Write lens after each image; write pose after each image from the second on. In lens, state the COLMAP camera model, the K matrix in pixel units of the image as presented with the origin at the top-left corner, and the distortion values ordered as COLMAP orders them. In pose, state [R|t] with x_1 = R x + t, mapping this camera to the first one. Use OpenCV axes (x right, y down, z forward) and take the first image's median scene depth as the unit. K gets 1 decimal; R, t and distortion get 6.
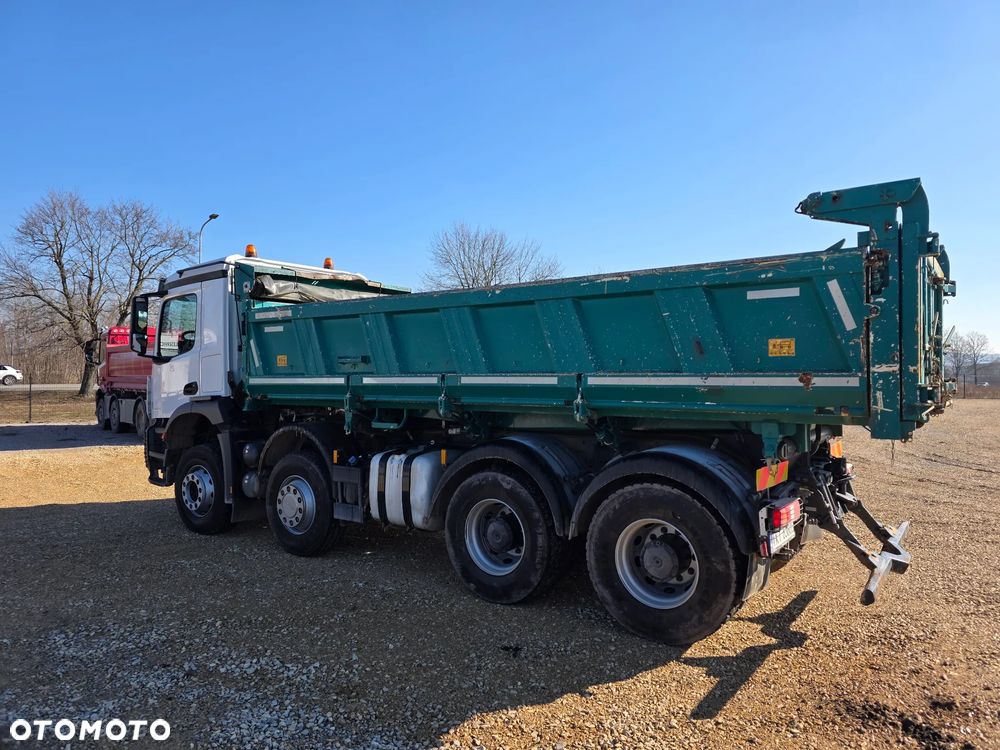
lens RADIAL K [[672.4, 0, 506.2], [0, 672.4, 366.4], [0, 0, 1]] dist [0.059703, -0.051169]
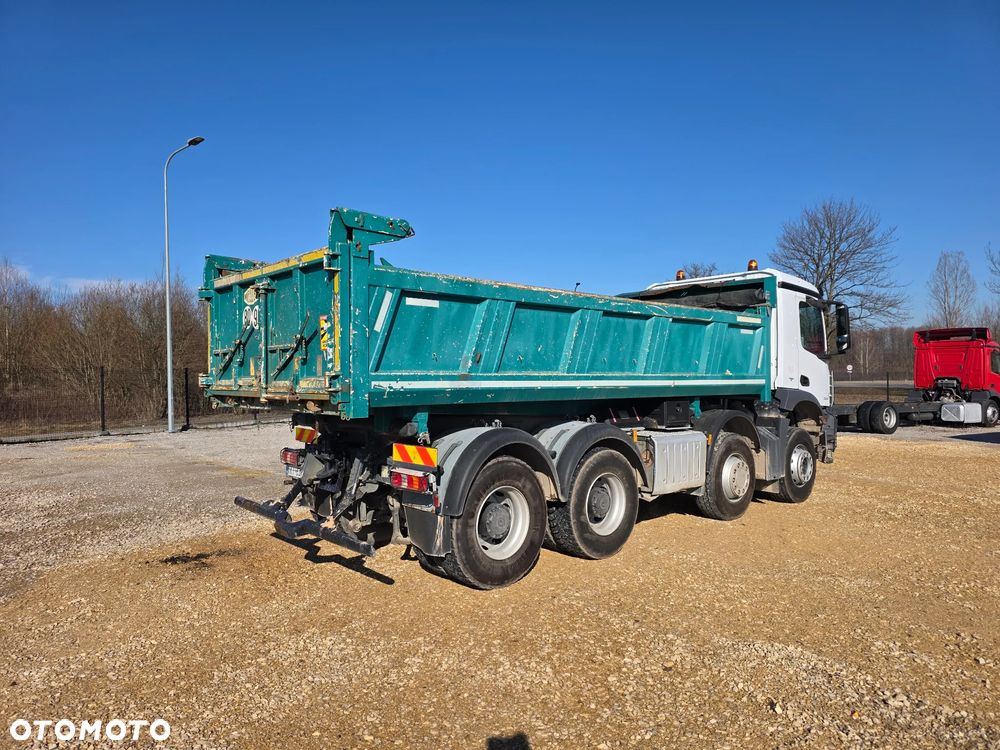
lens RADIAL K [[671.7, 0, 500.0], [0, 671.7, 375.0], [0, 0, 1]] dist [0.080637, -0.080730]
pose [[-0.222926, 0.010042, -0.974784, 1.337256], [0.006173, 0.999941, 0.008889, 0.008738], [0.974816, -0.004035, -0.222975, 1.326657]]
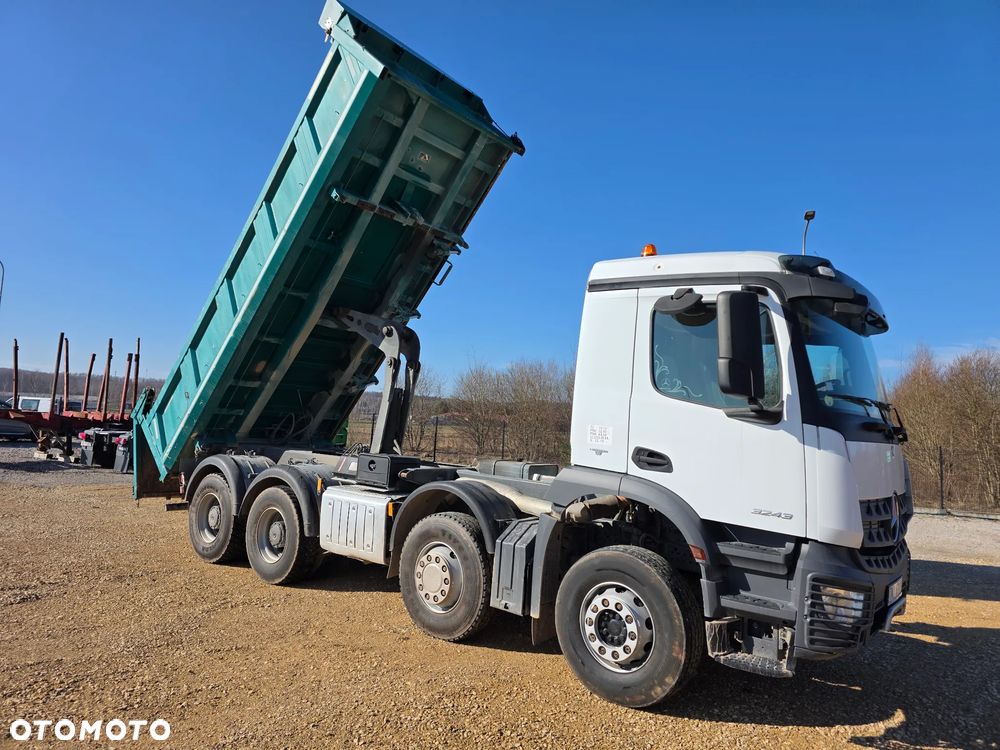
lens RADIAL K [[679.4, 0, 496.3], [0, 679.4, 358.6], [0, 0, 1]] dist [0.048658, -0.042272]
pose [[-0.994874, -0.036468, 0.094315, -0.311515], [-0.045990, 0.993839, -0.100840, 0.011726], [-0.090057, -0.104660, -0.990422, 2.517309]]
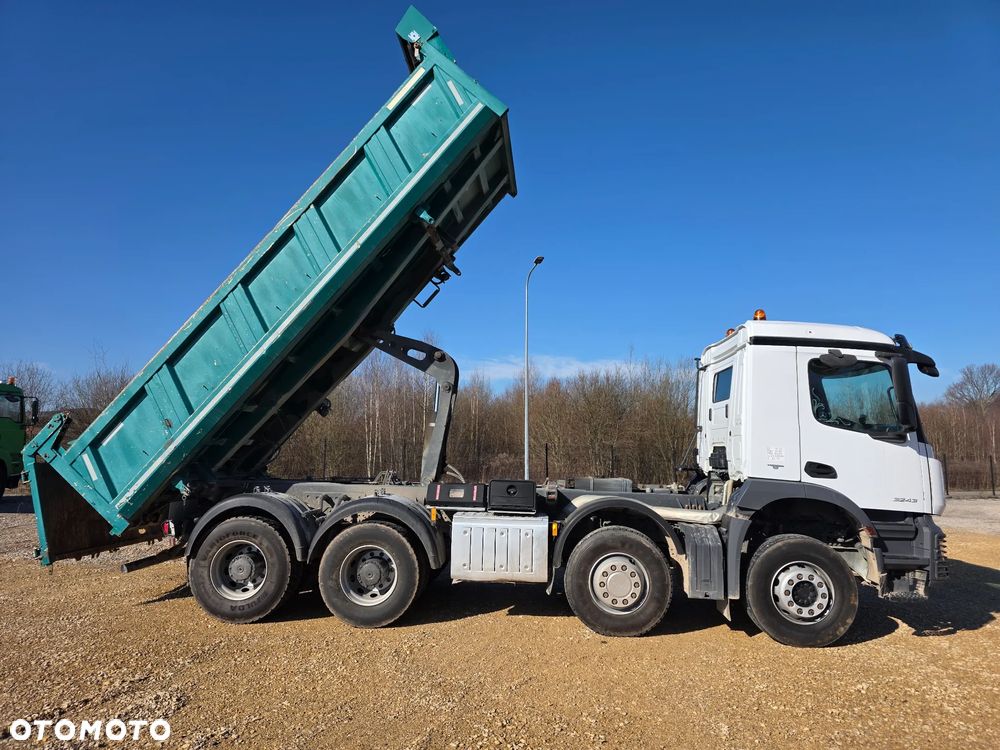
lens RADIAL K [[672.4, 0, 506.2], [0, 672.4, 366.4], [0, 0, 1]] dist [0.059703, -0.051169]
pose [[-0.860817, -0.065722, -0.504653, 0.627203], [-0.008851, 0.993410, -0.114276, 0.003154], [0.508837, -0.093904, -0.855726, 2.408636]]
